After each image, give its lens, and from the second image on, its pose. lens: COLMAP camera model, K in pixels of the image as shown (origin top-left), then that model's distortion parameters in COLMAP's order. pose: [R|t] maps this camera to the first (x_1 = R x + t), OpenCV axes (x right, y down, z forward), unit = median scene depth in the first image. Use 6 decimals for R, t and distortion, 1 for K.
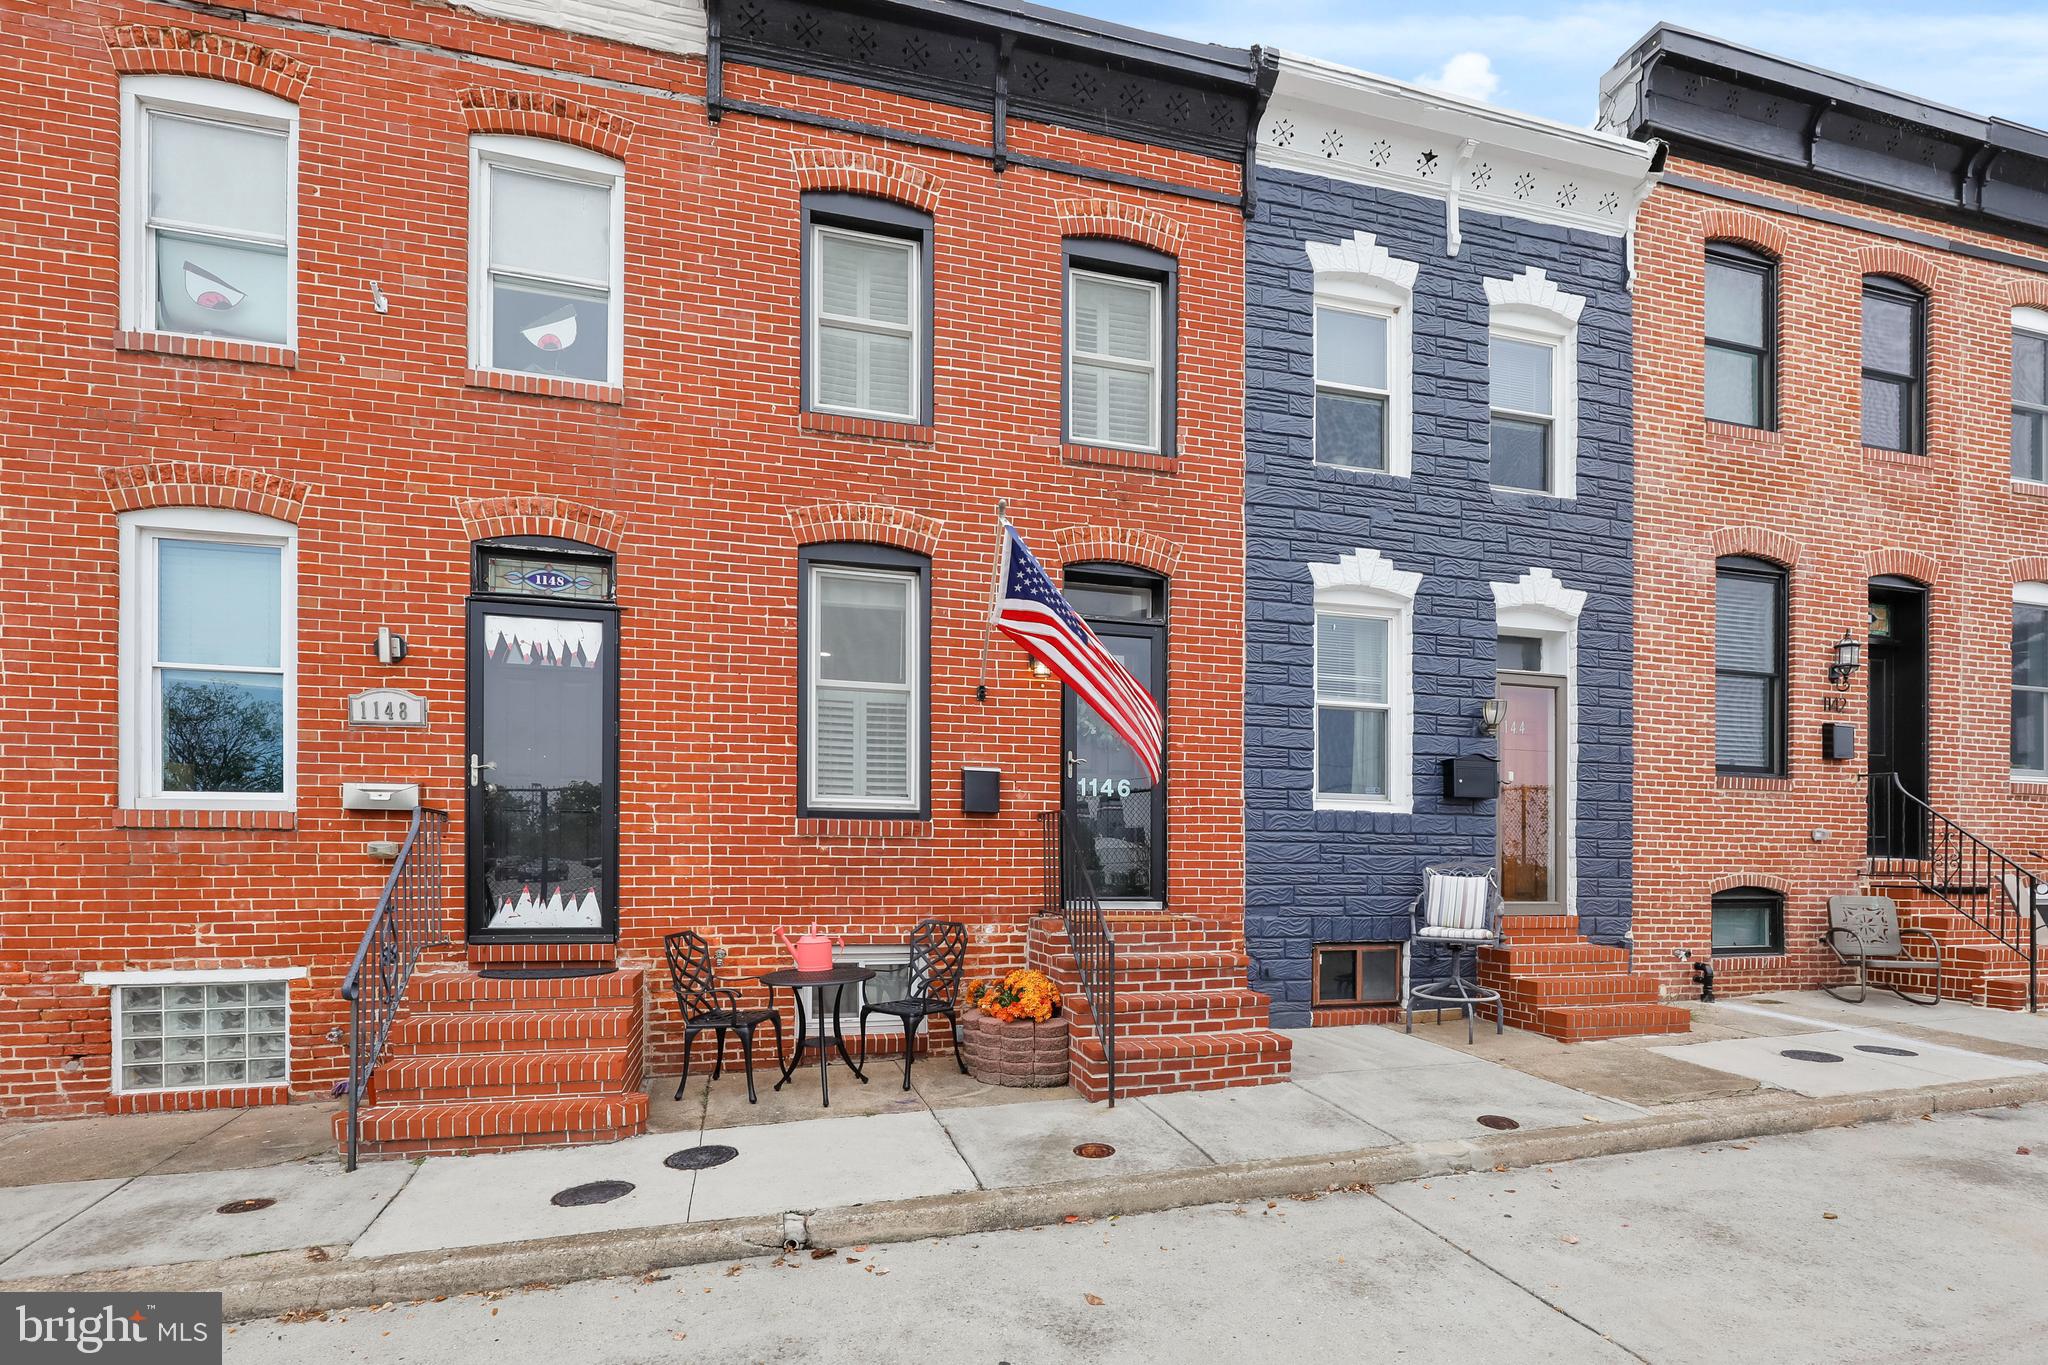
lens RADIAL K [[962.4, 0, 1019.9], [0, 962.4, 809.2], [0, 0, 1]] dist [-0.003719, 0.000660]
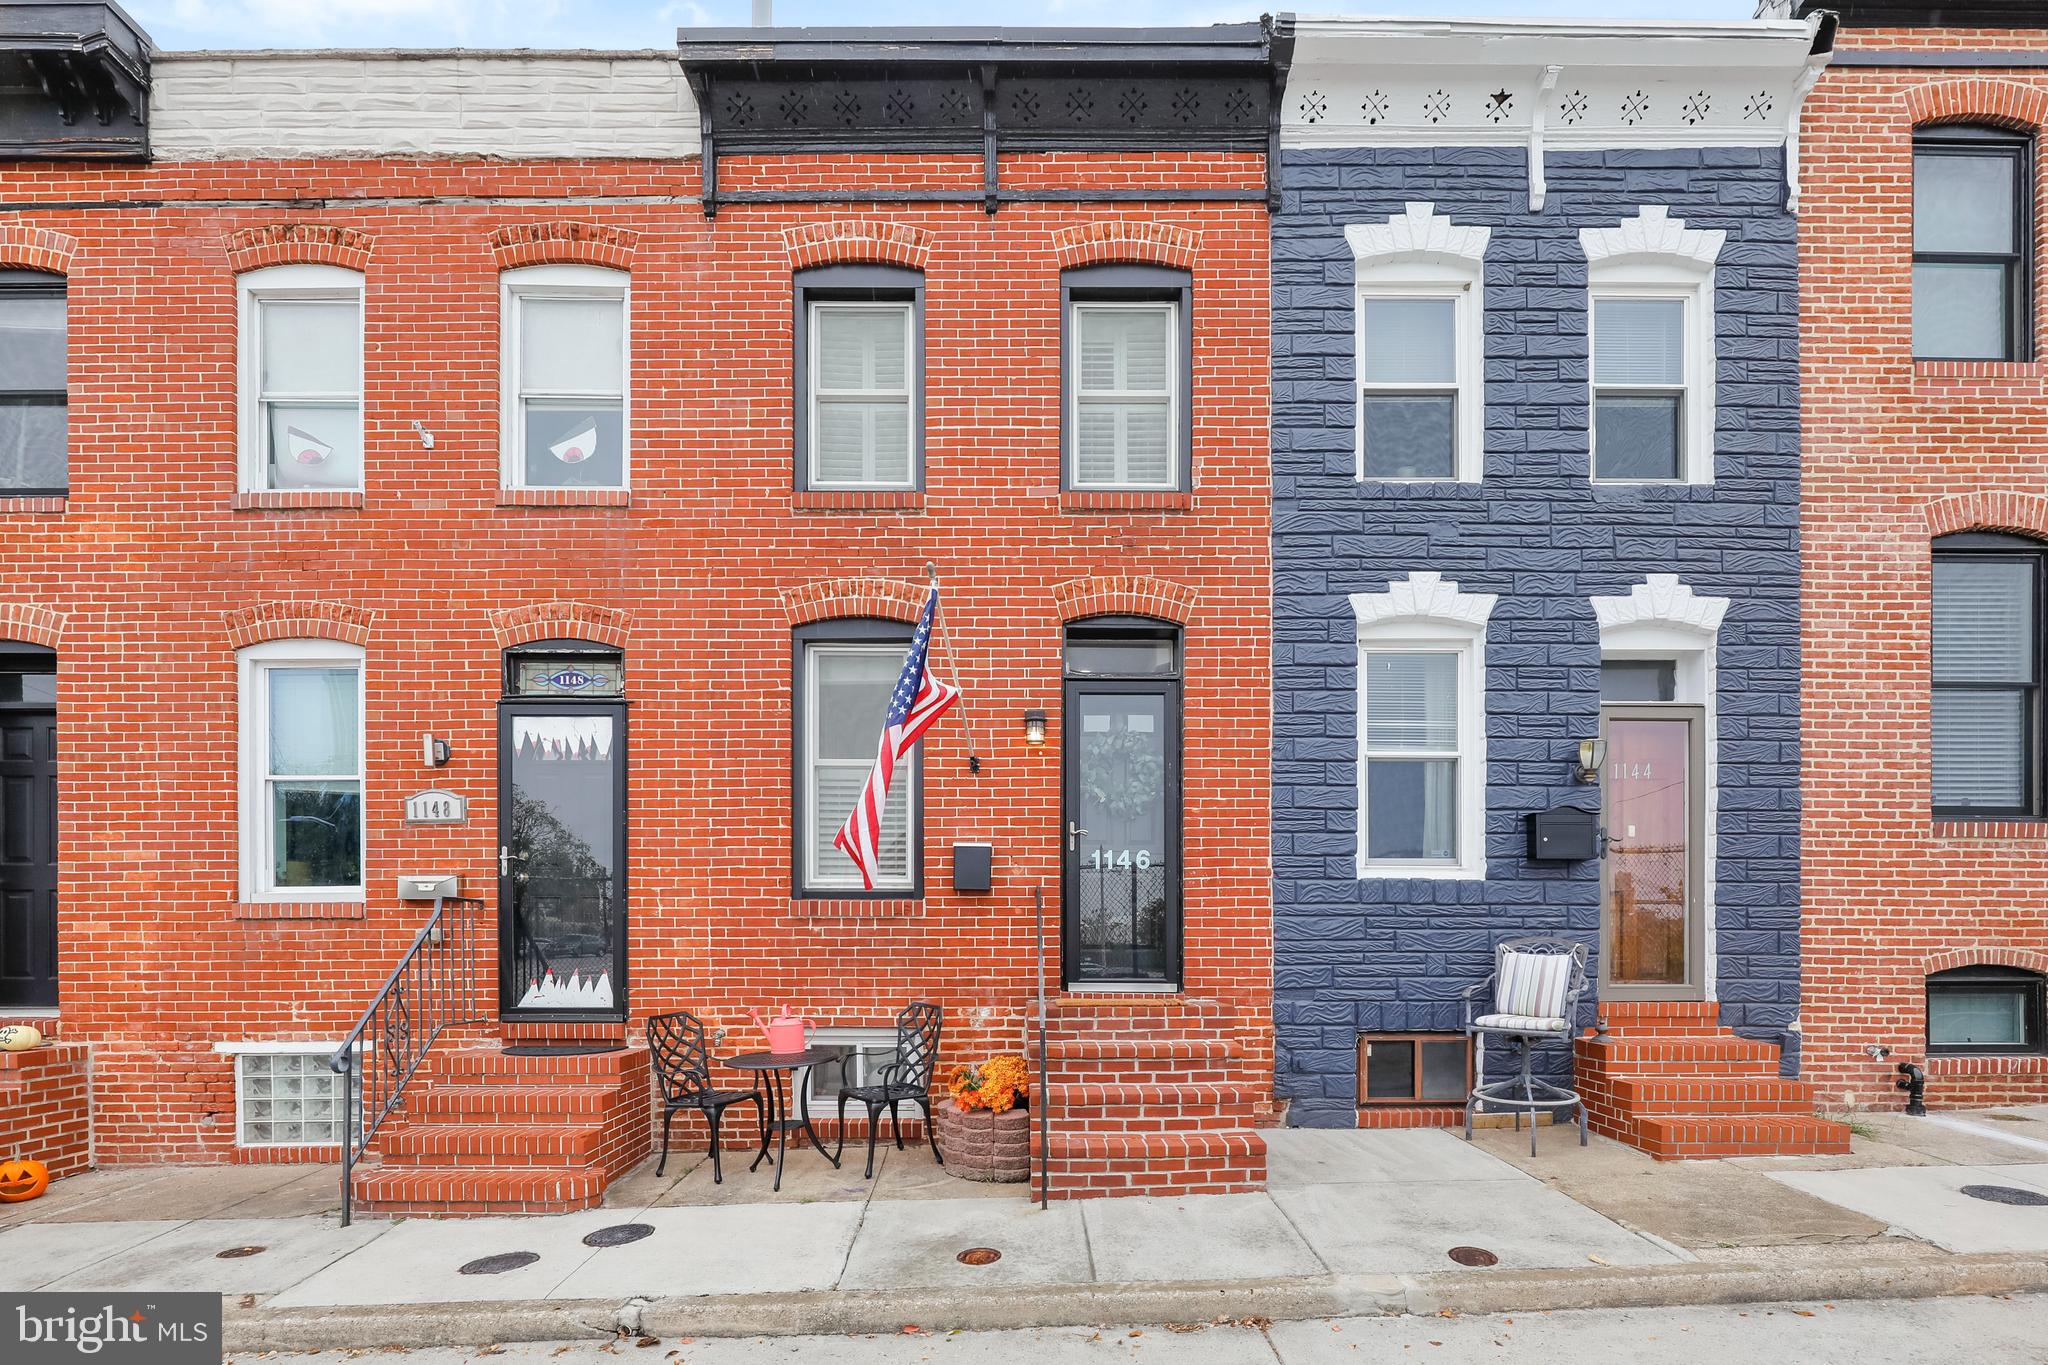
lens RADIAL K [[982.0, 0, 1026.8], [0, 982.0, 888.3], [0, 0, 1]] dist [-0.005275, 0.001321]
pose [[0.968691, -0.021311, -0.247352, 0.242188], [0.022729, 0.999738, 0.002877, 0.000189], [0.247226, -0.008409, 0.968921, 0.068375]]
